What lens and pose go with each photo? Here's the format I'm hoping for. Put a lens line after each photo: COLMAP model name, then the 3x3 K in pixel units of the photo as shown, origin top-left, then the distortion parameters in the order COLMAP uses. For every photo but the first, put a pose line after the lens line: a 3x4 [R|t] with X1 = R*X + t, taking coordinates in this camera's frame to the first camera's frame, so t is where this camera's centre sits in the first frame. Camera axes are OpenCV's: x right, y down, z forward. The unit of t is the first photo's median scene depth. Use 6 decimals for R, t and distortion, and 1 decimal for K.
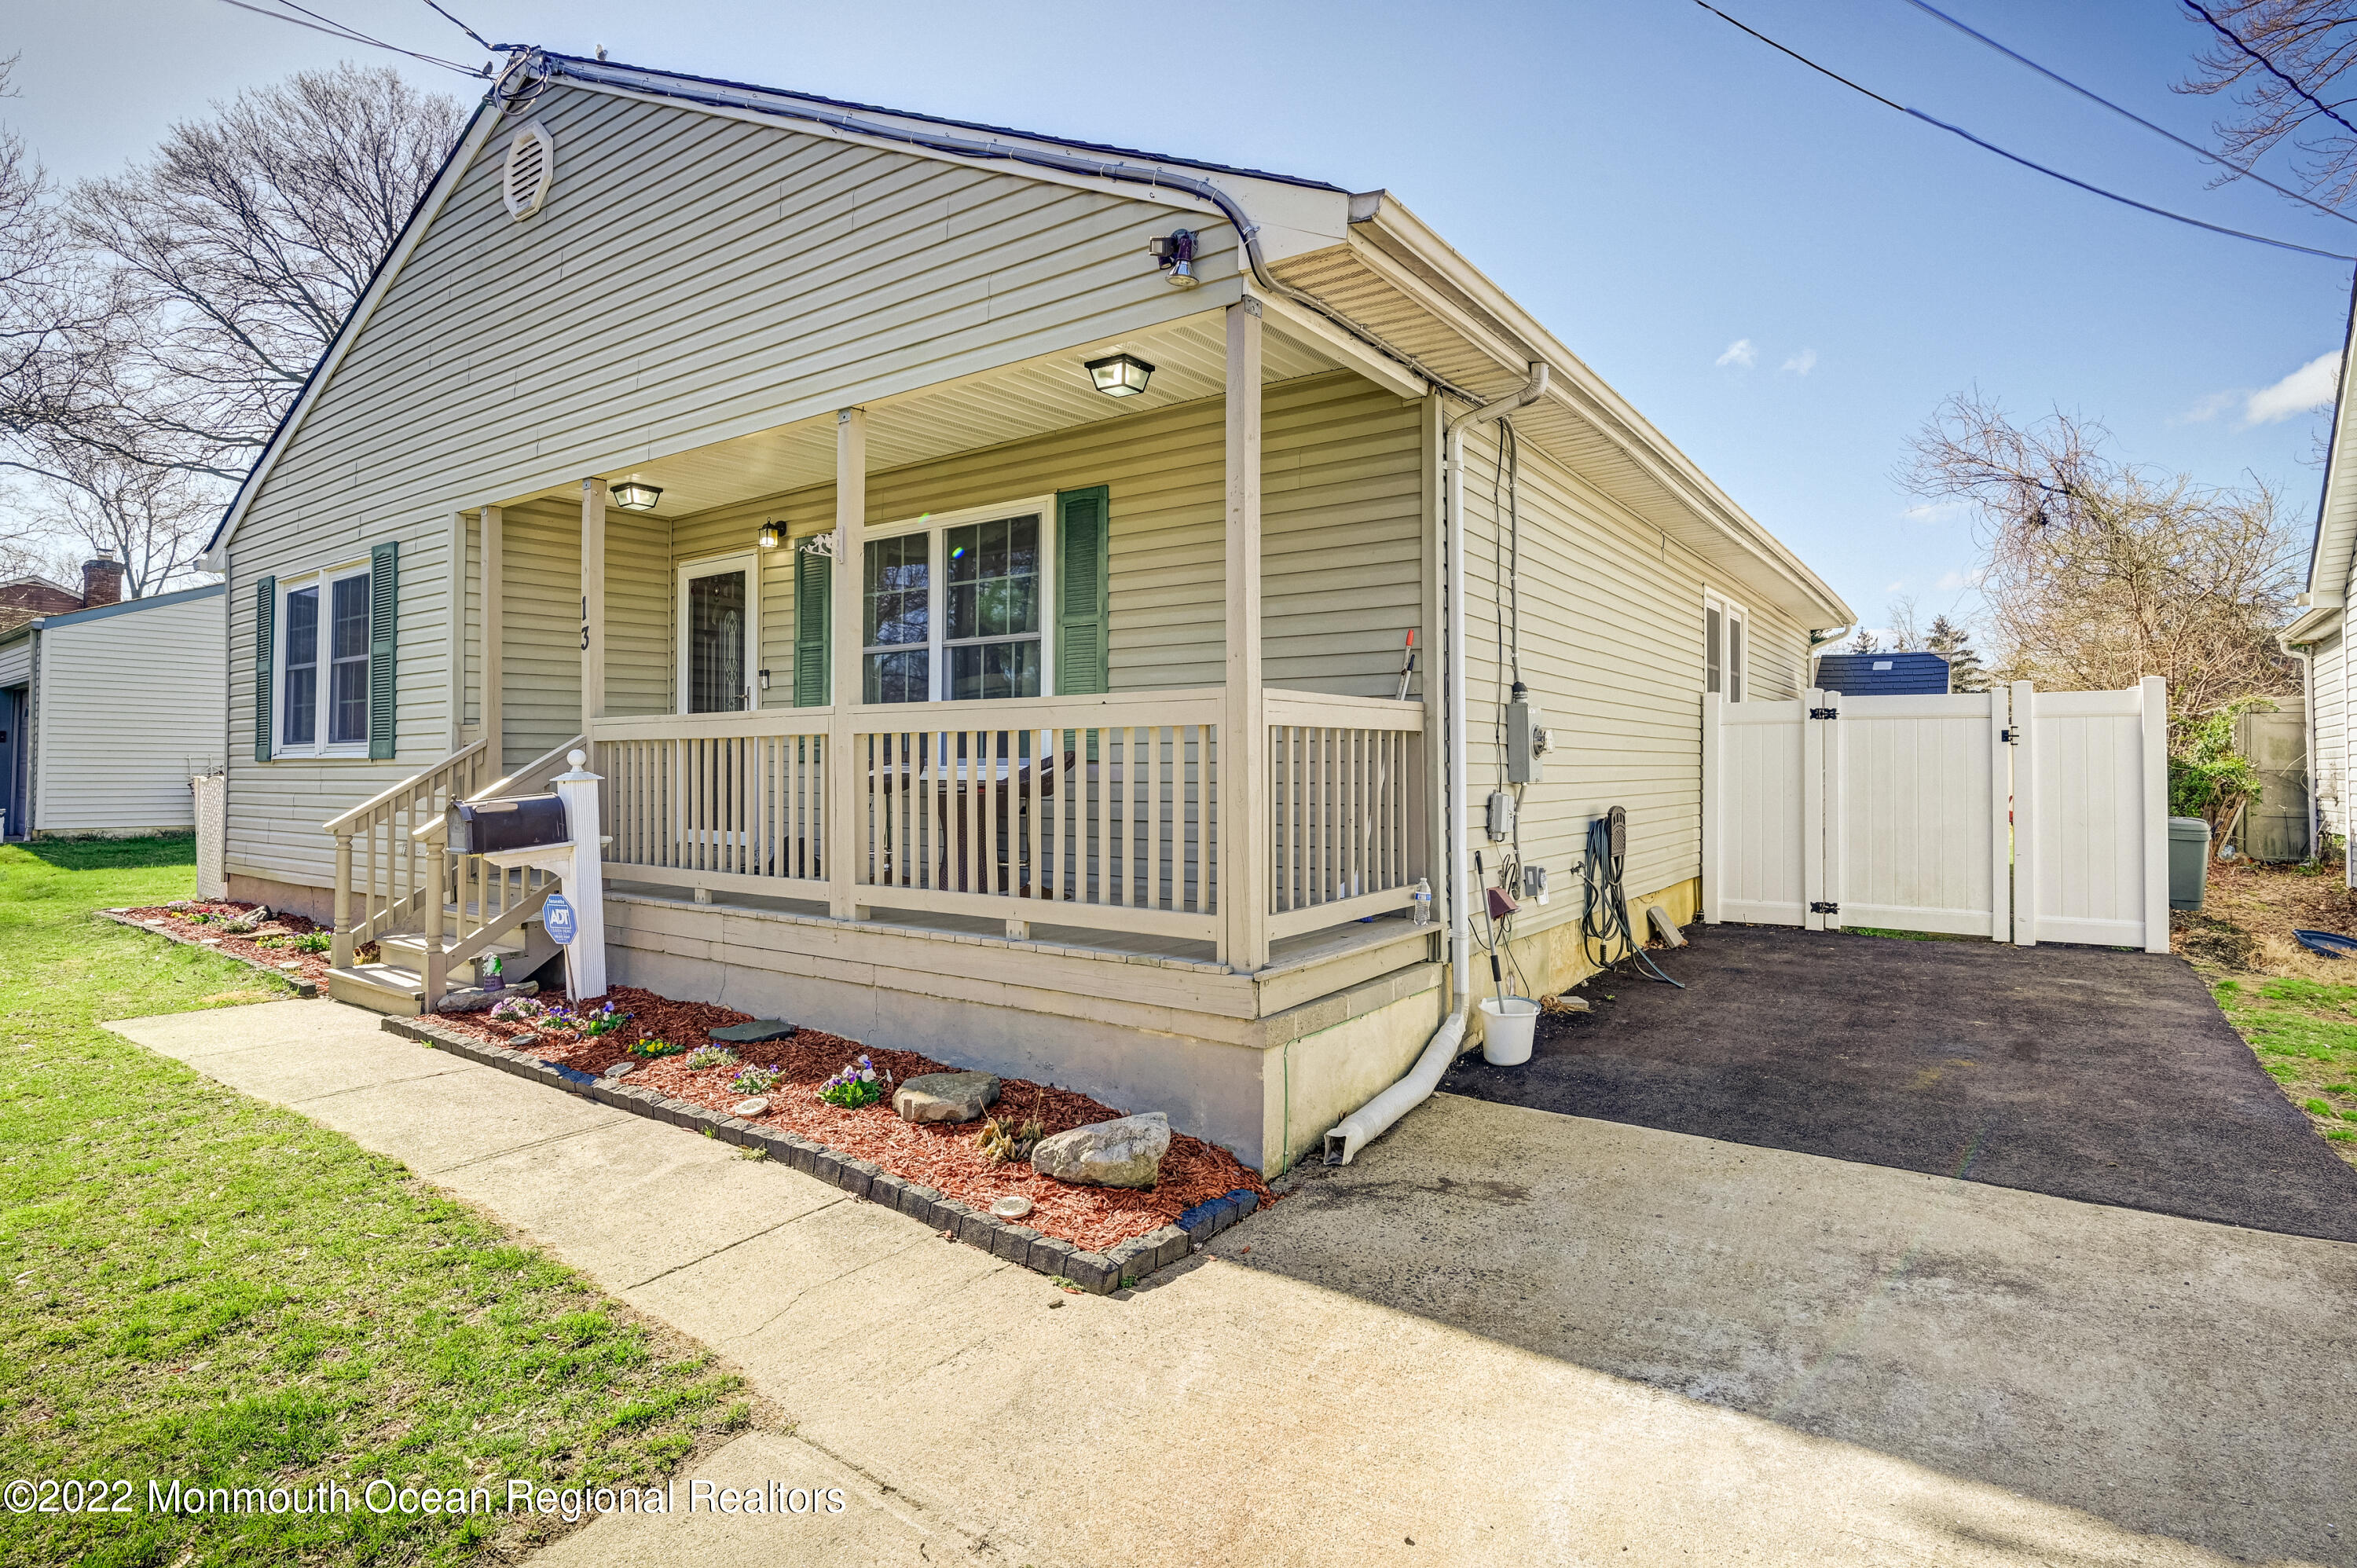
lens RADIAL K [[1165.8, 0, 1179.8], [0, 1165.8, 732.7], [0, 0, 1]] dist [0.000126, 0.000091]
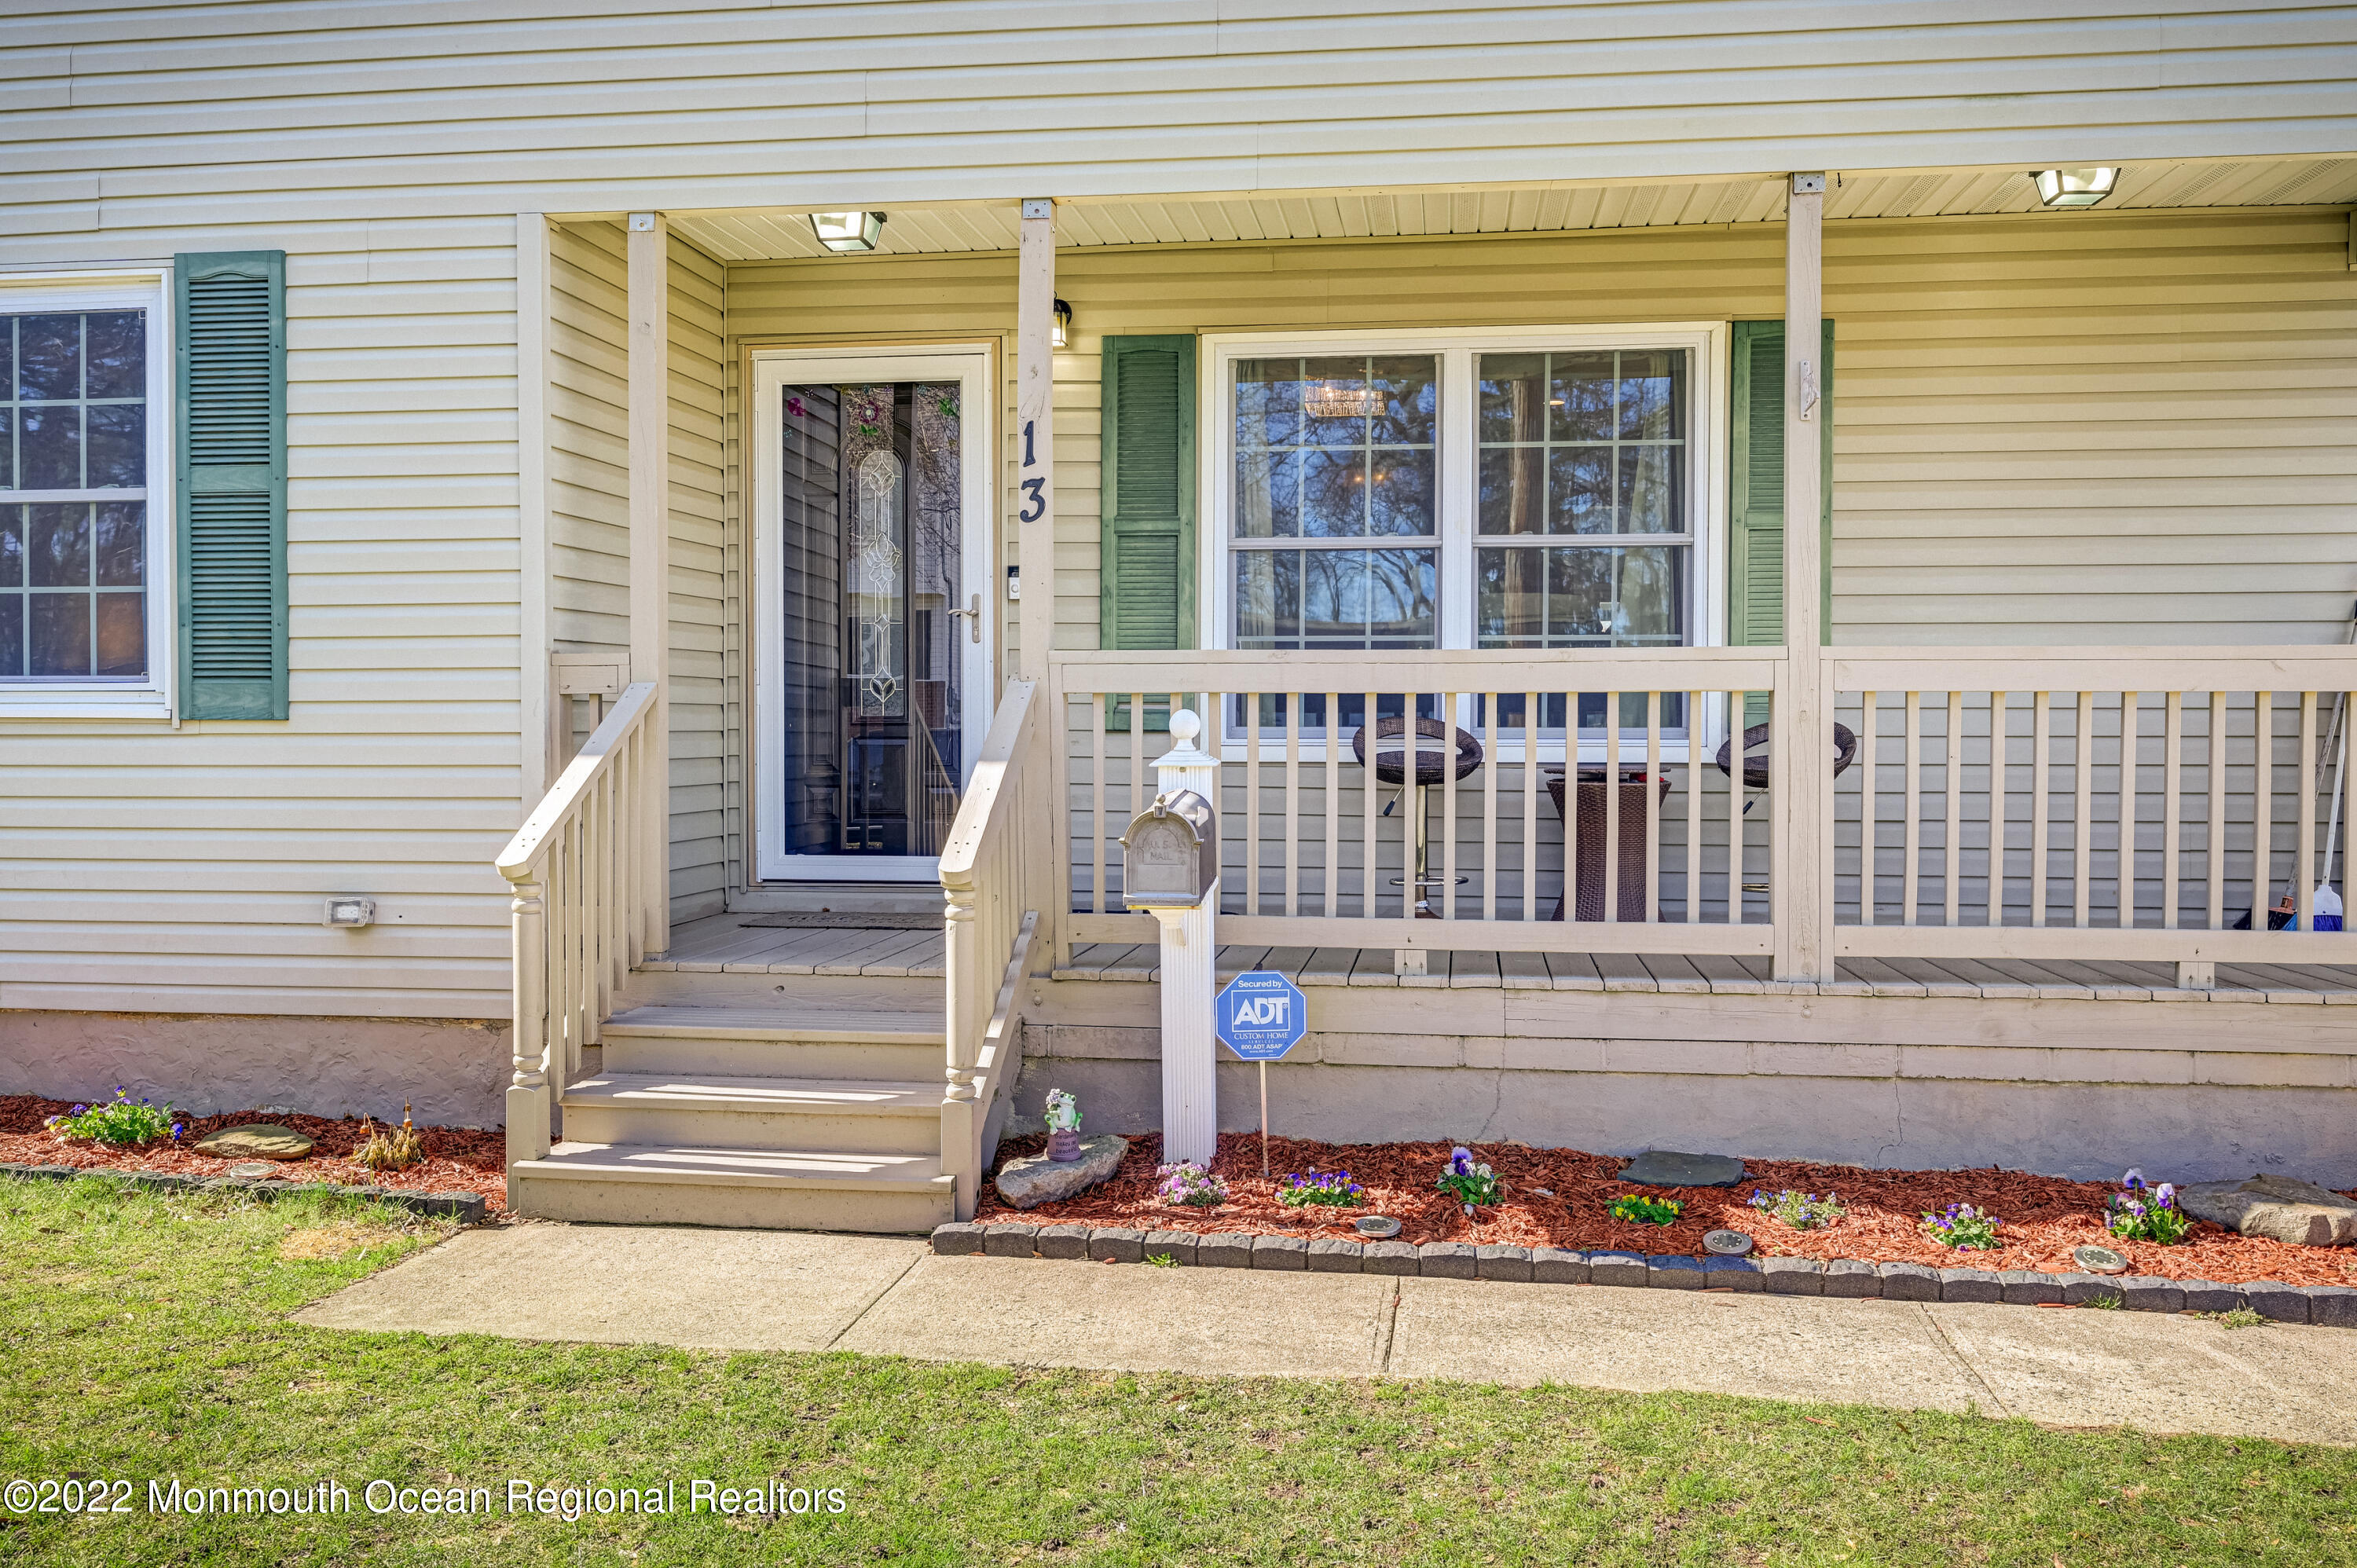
lens RADIAL K [[1854.8, 0, 1178.5], [0, 1854.8, 784.0], [0, 0, 1]] dist [-0.000227, -0.006083]
pose [[0.887570, -0.007277, 0.460615, -0.859775], [-0.016809, 0.998698, 0.048166, 0.007370], [-0.460365, -0.050493, 0.886292, 0.213697]]
